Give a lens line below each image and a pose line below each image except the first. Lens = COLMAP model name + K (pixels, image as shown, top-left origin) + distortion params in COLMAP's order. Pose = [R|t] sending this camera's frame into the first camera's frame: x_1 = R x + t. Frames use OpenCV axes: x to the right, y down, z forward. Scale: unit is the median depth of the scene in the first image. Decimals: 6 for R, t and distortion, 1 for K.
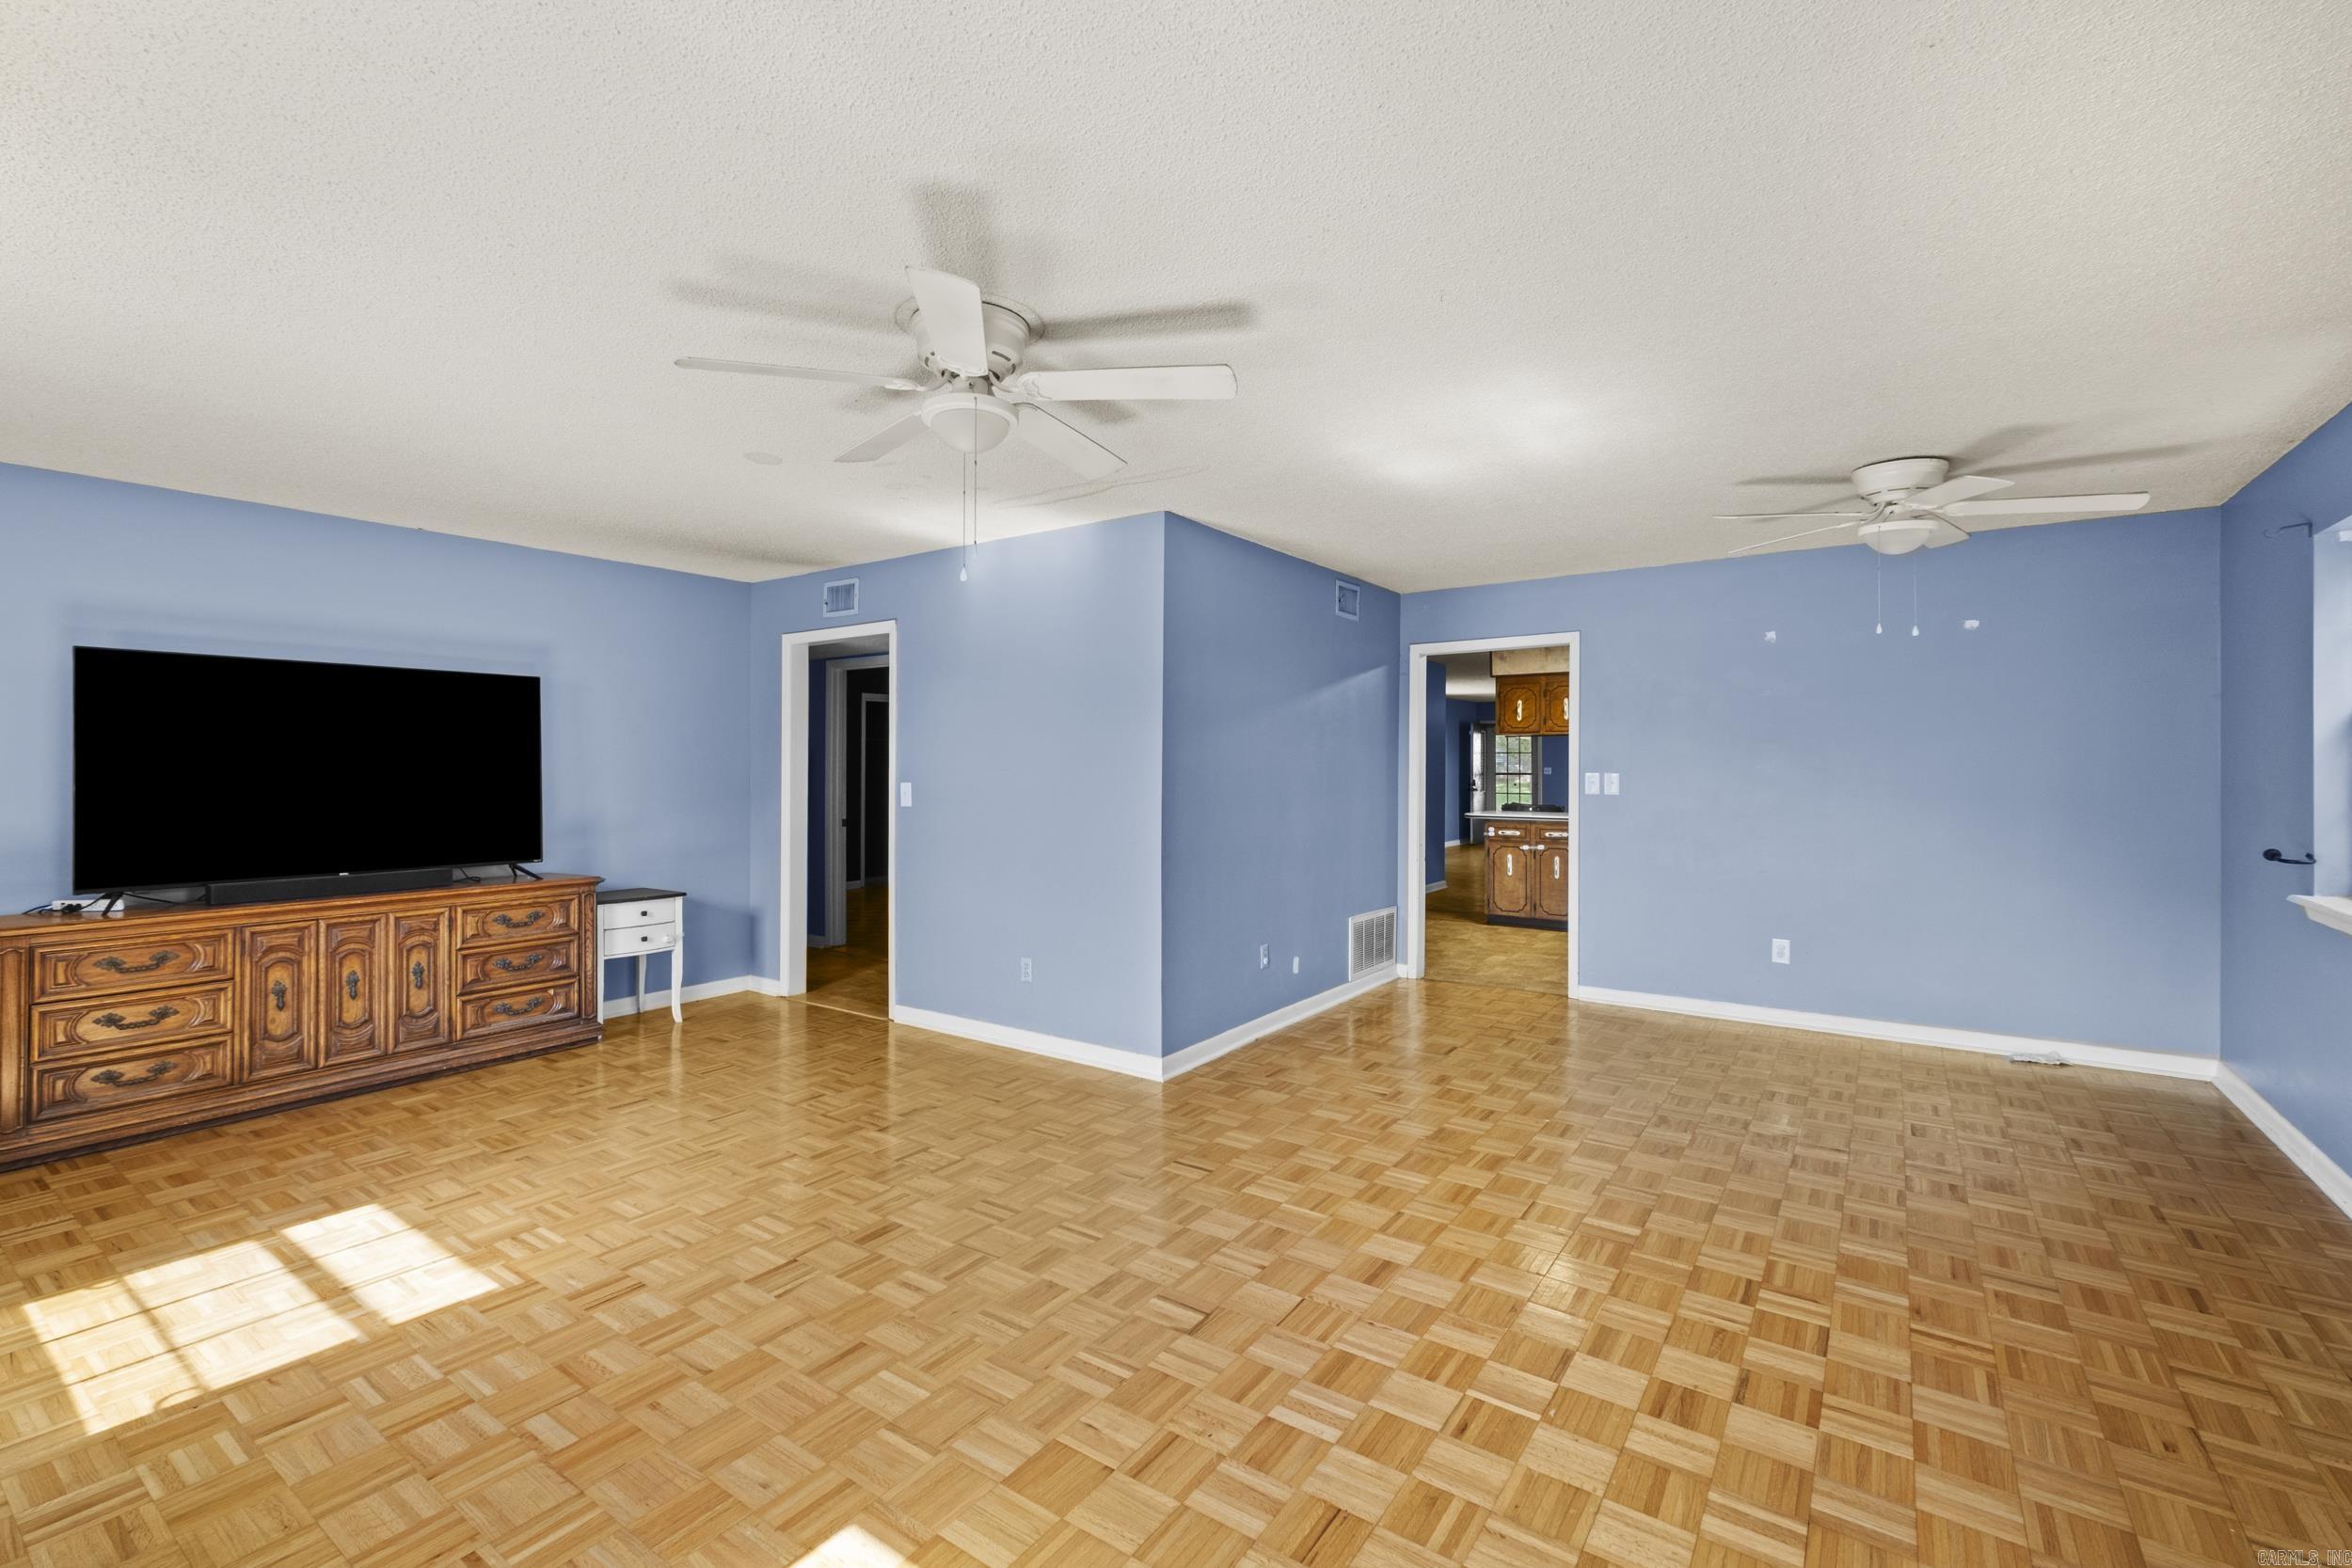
lens RADIAL K [[1013.8, 0, 1151.6], [0, 1013.8, 752.4], [0, 0, 1]] dist [0.008532, 0.000470]
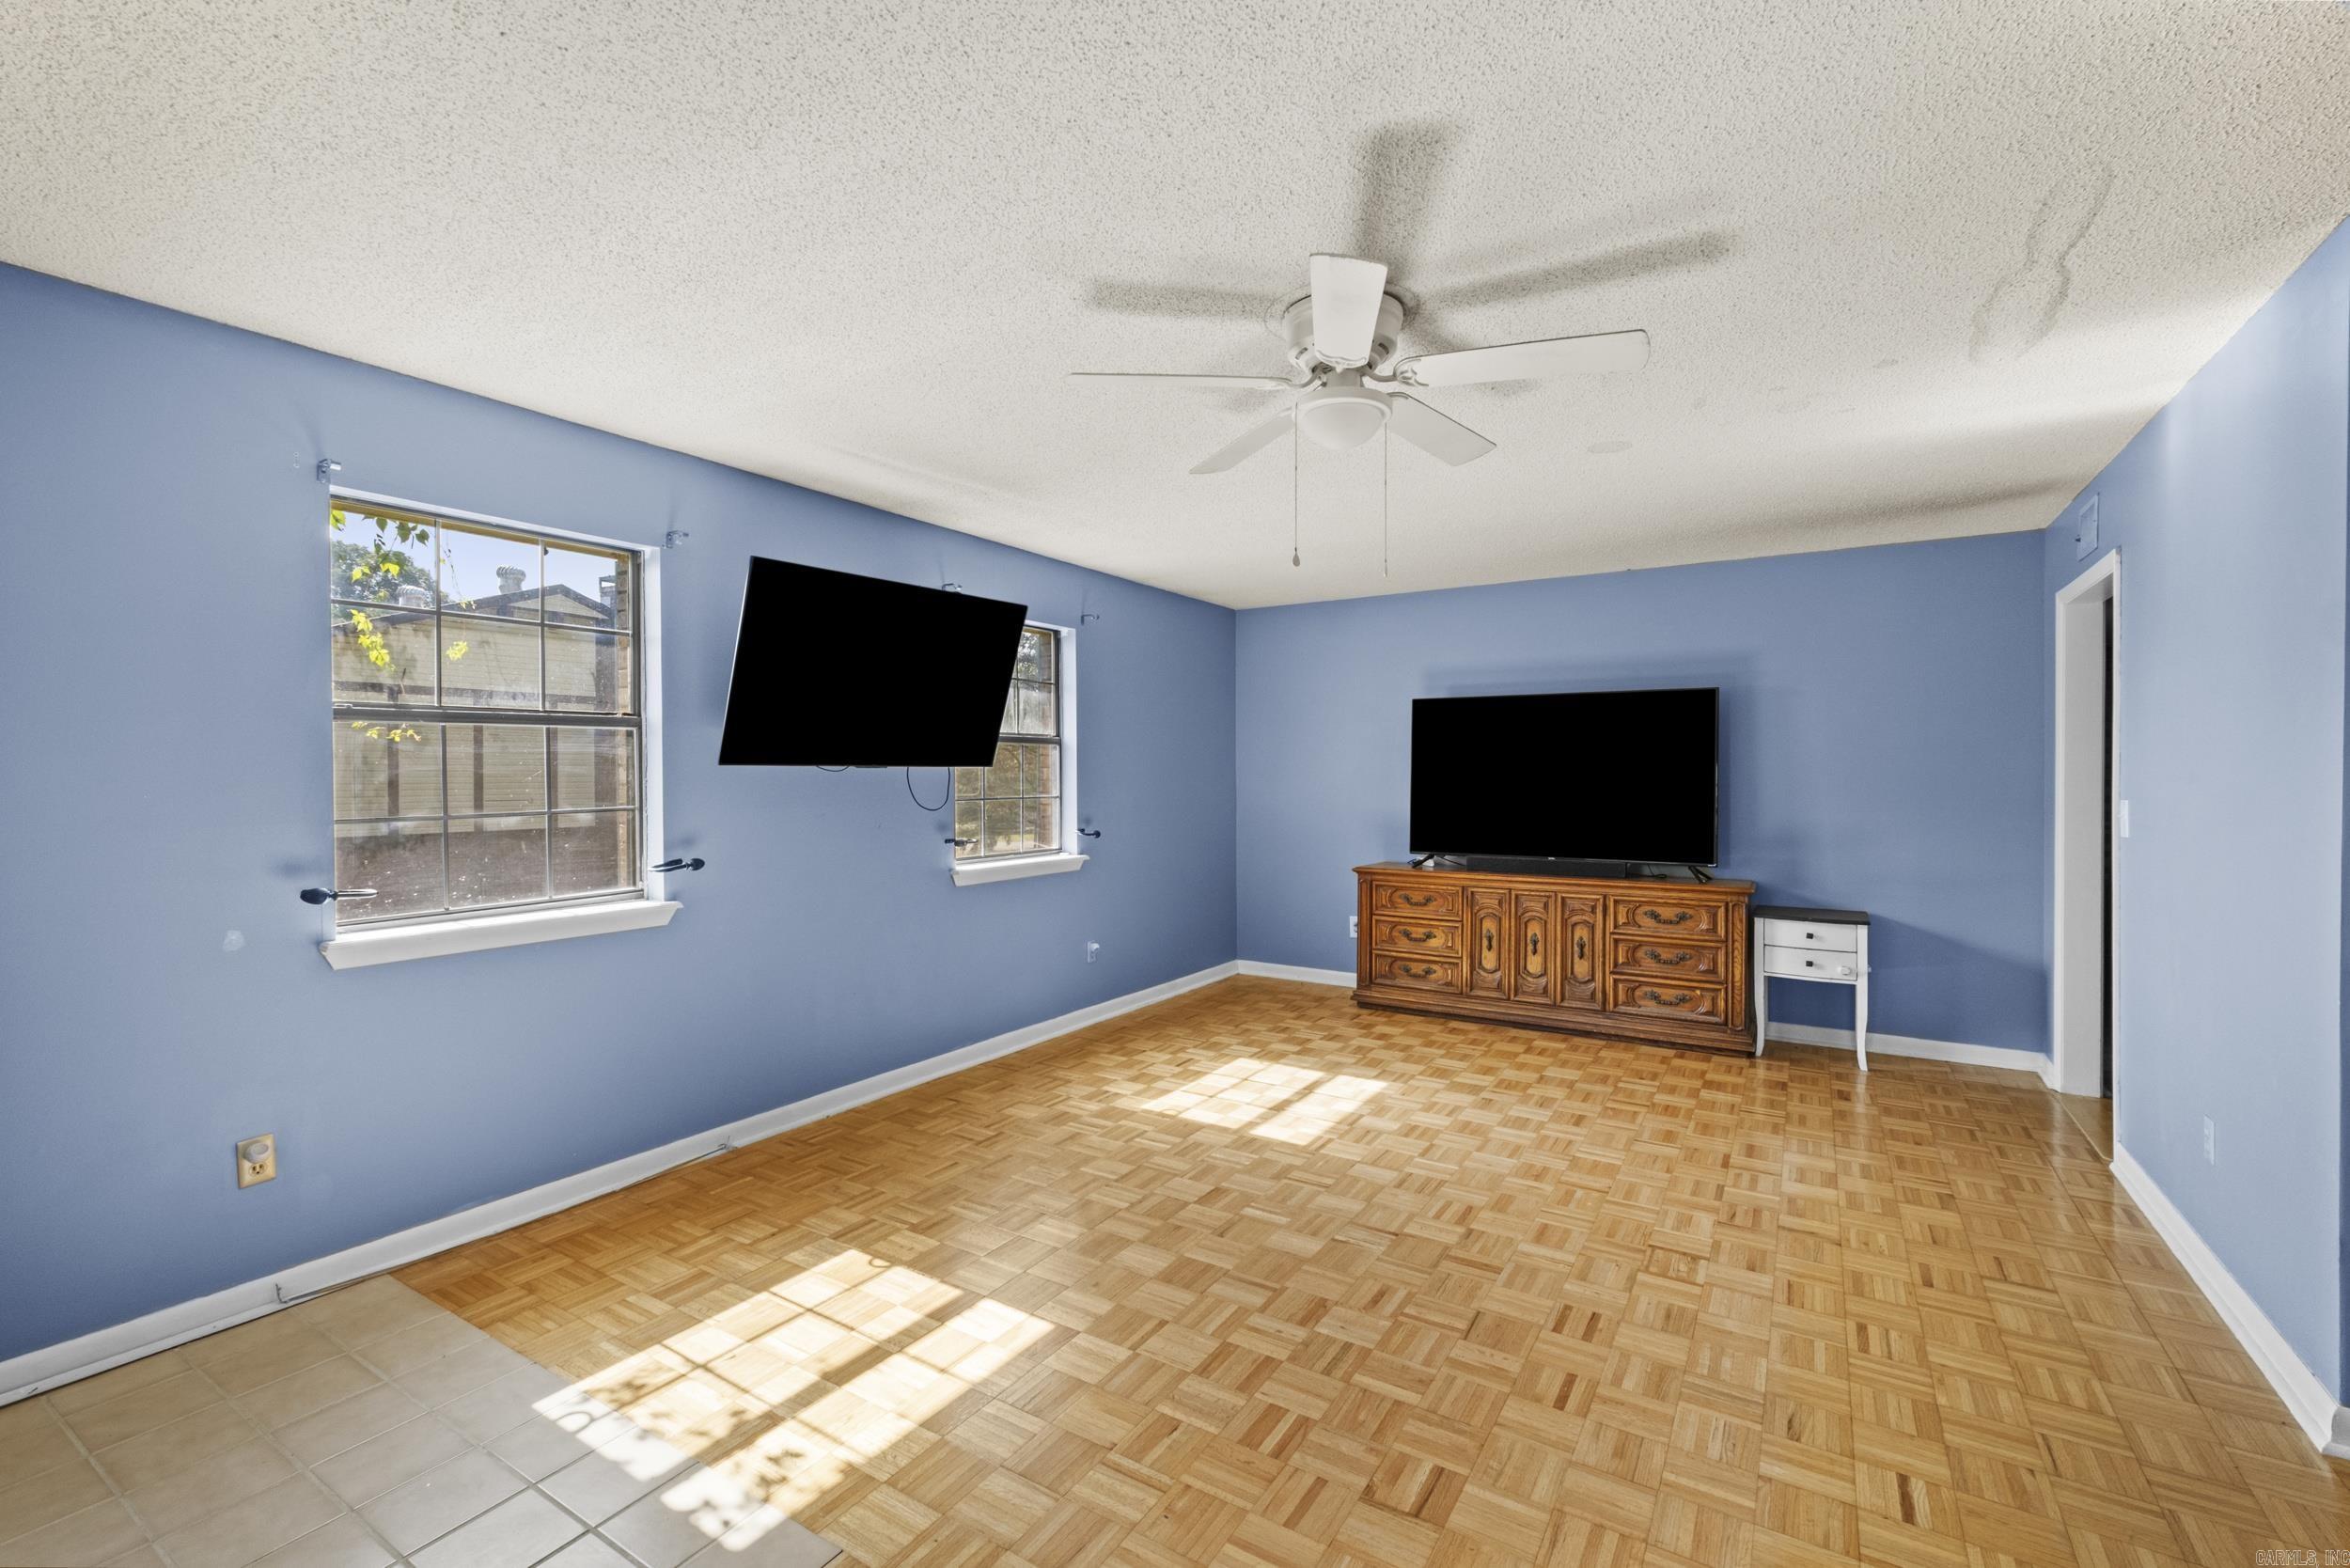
lens RADIAL K [[1013.0, 0, 1167.5], [0, 1013.0, 780.0], [0, 0, 1]] dist [0.008532, 0.000470]
pose [[0.056413, 0.007667, -0.998378, 0.464828], [0.013732, 0.999870, 0.008455, 0.003889], [0.998313, -0.014187, 0.056300, 0.465037]]
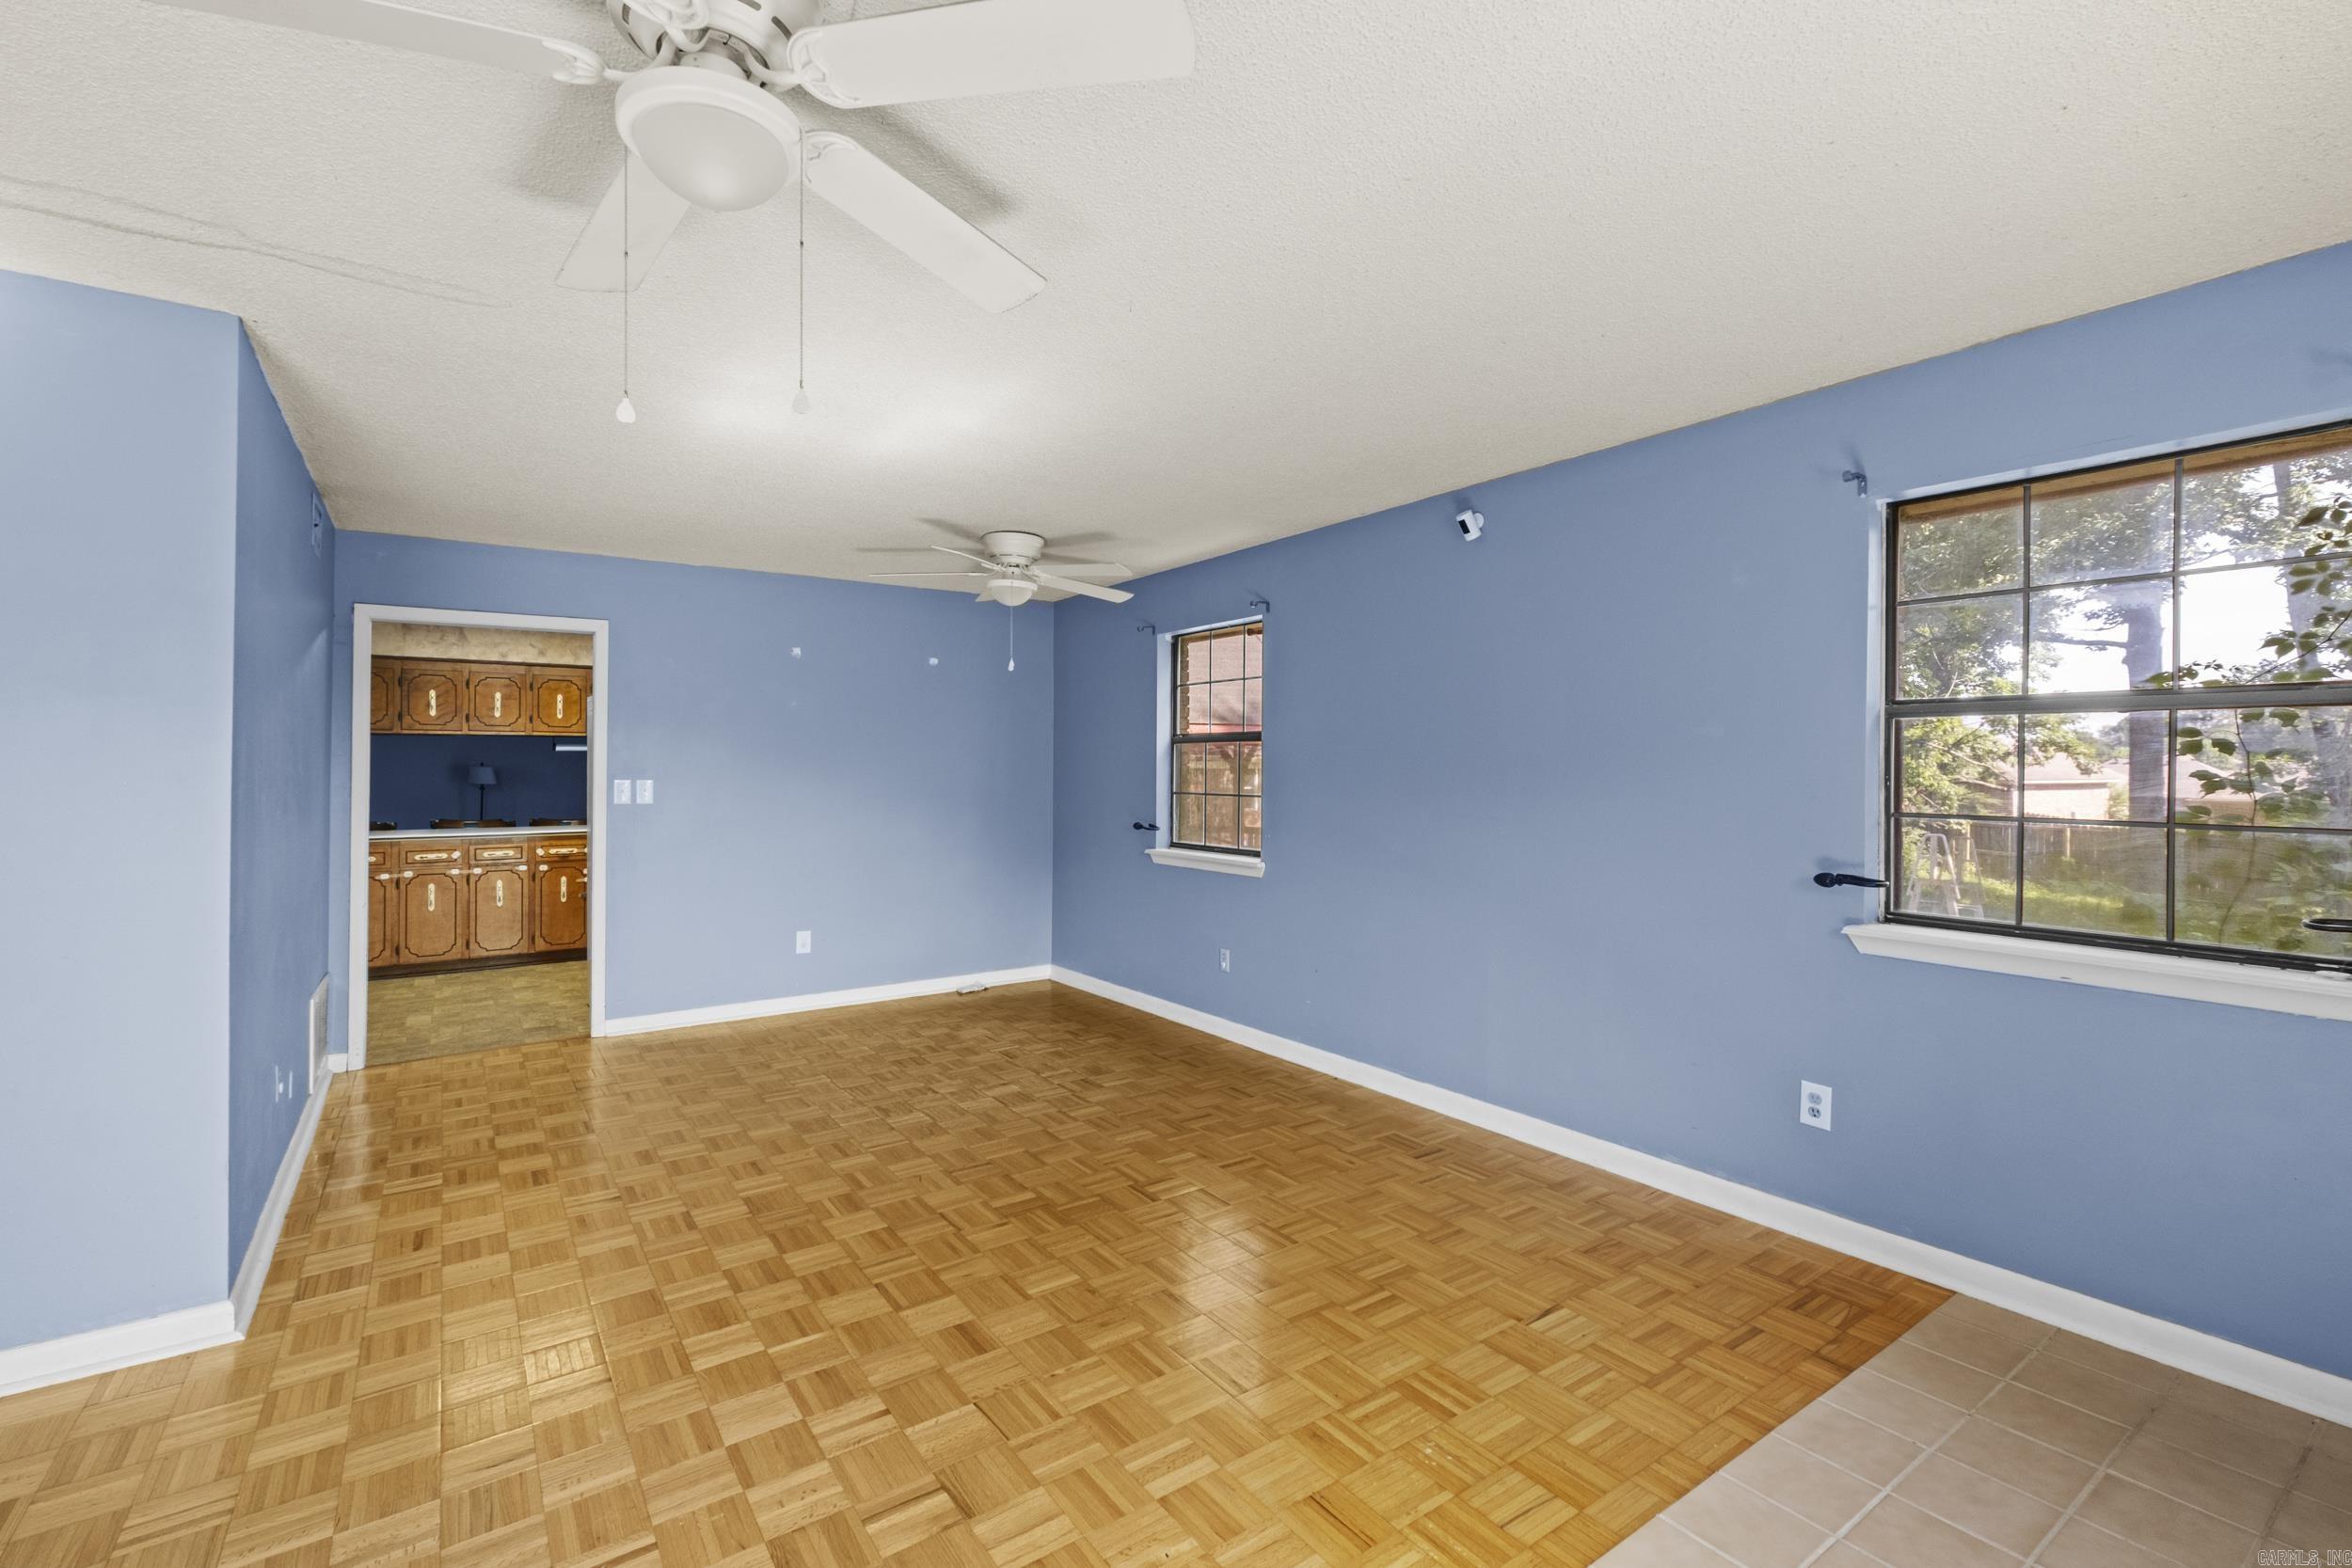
lens RADIAL K [[1013.8, 0, 1177.1], [0, 1013.8, 781.1], [0, 0, 1]] dist [0.008532, 0.000470]
pose [[0.338854, -0.009706, 0.940789, -0.352342], [-0.012652, 0.999809, 0.014872, 0.001955], [-0.940754, -0.016943, 0.338666, 0.337528]]
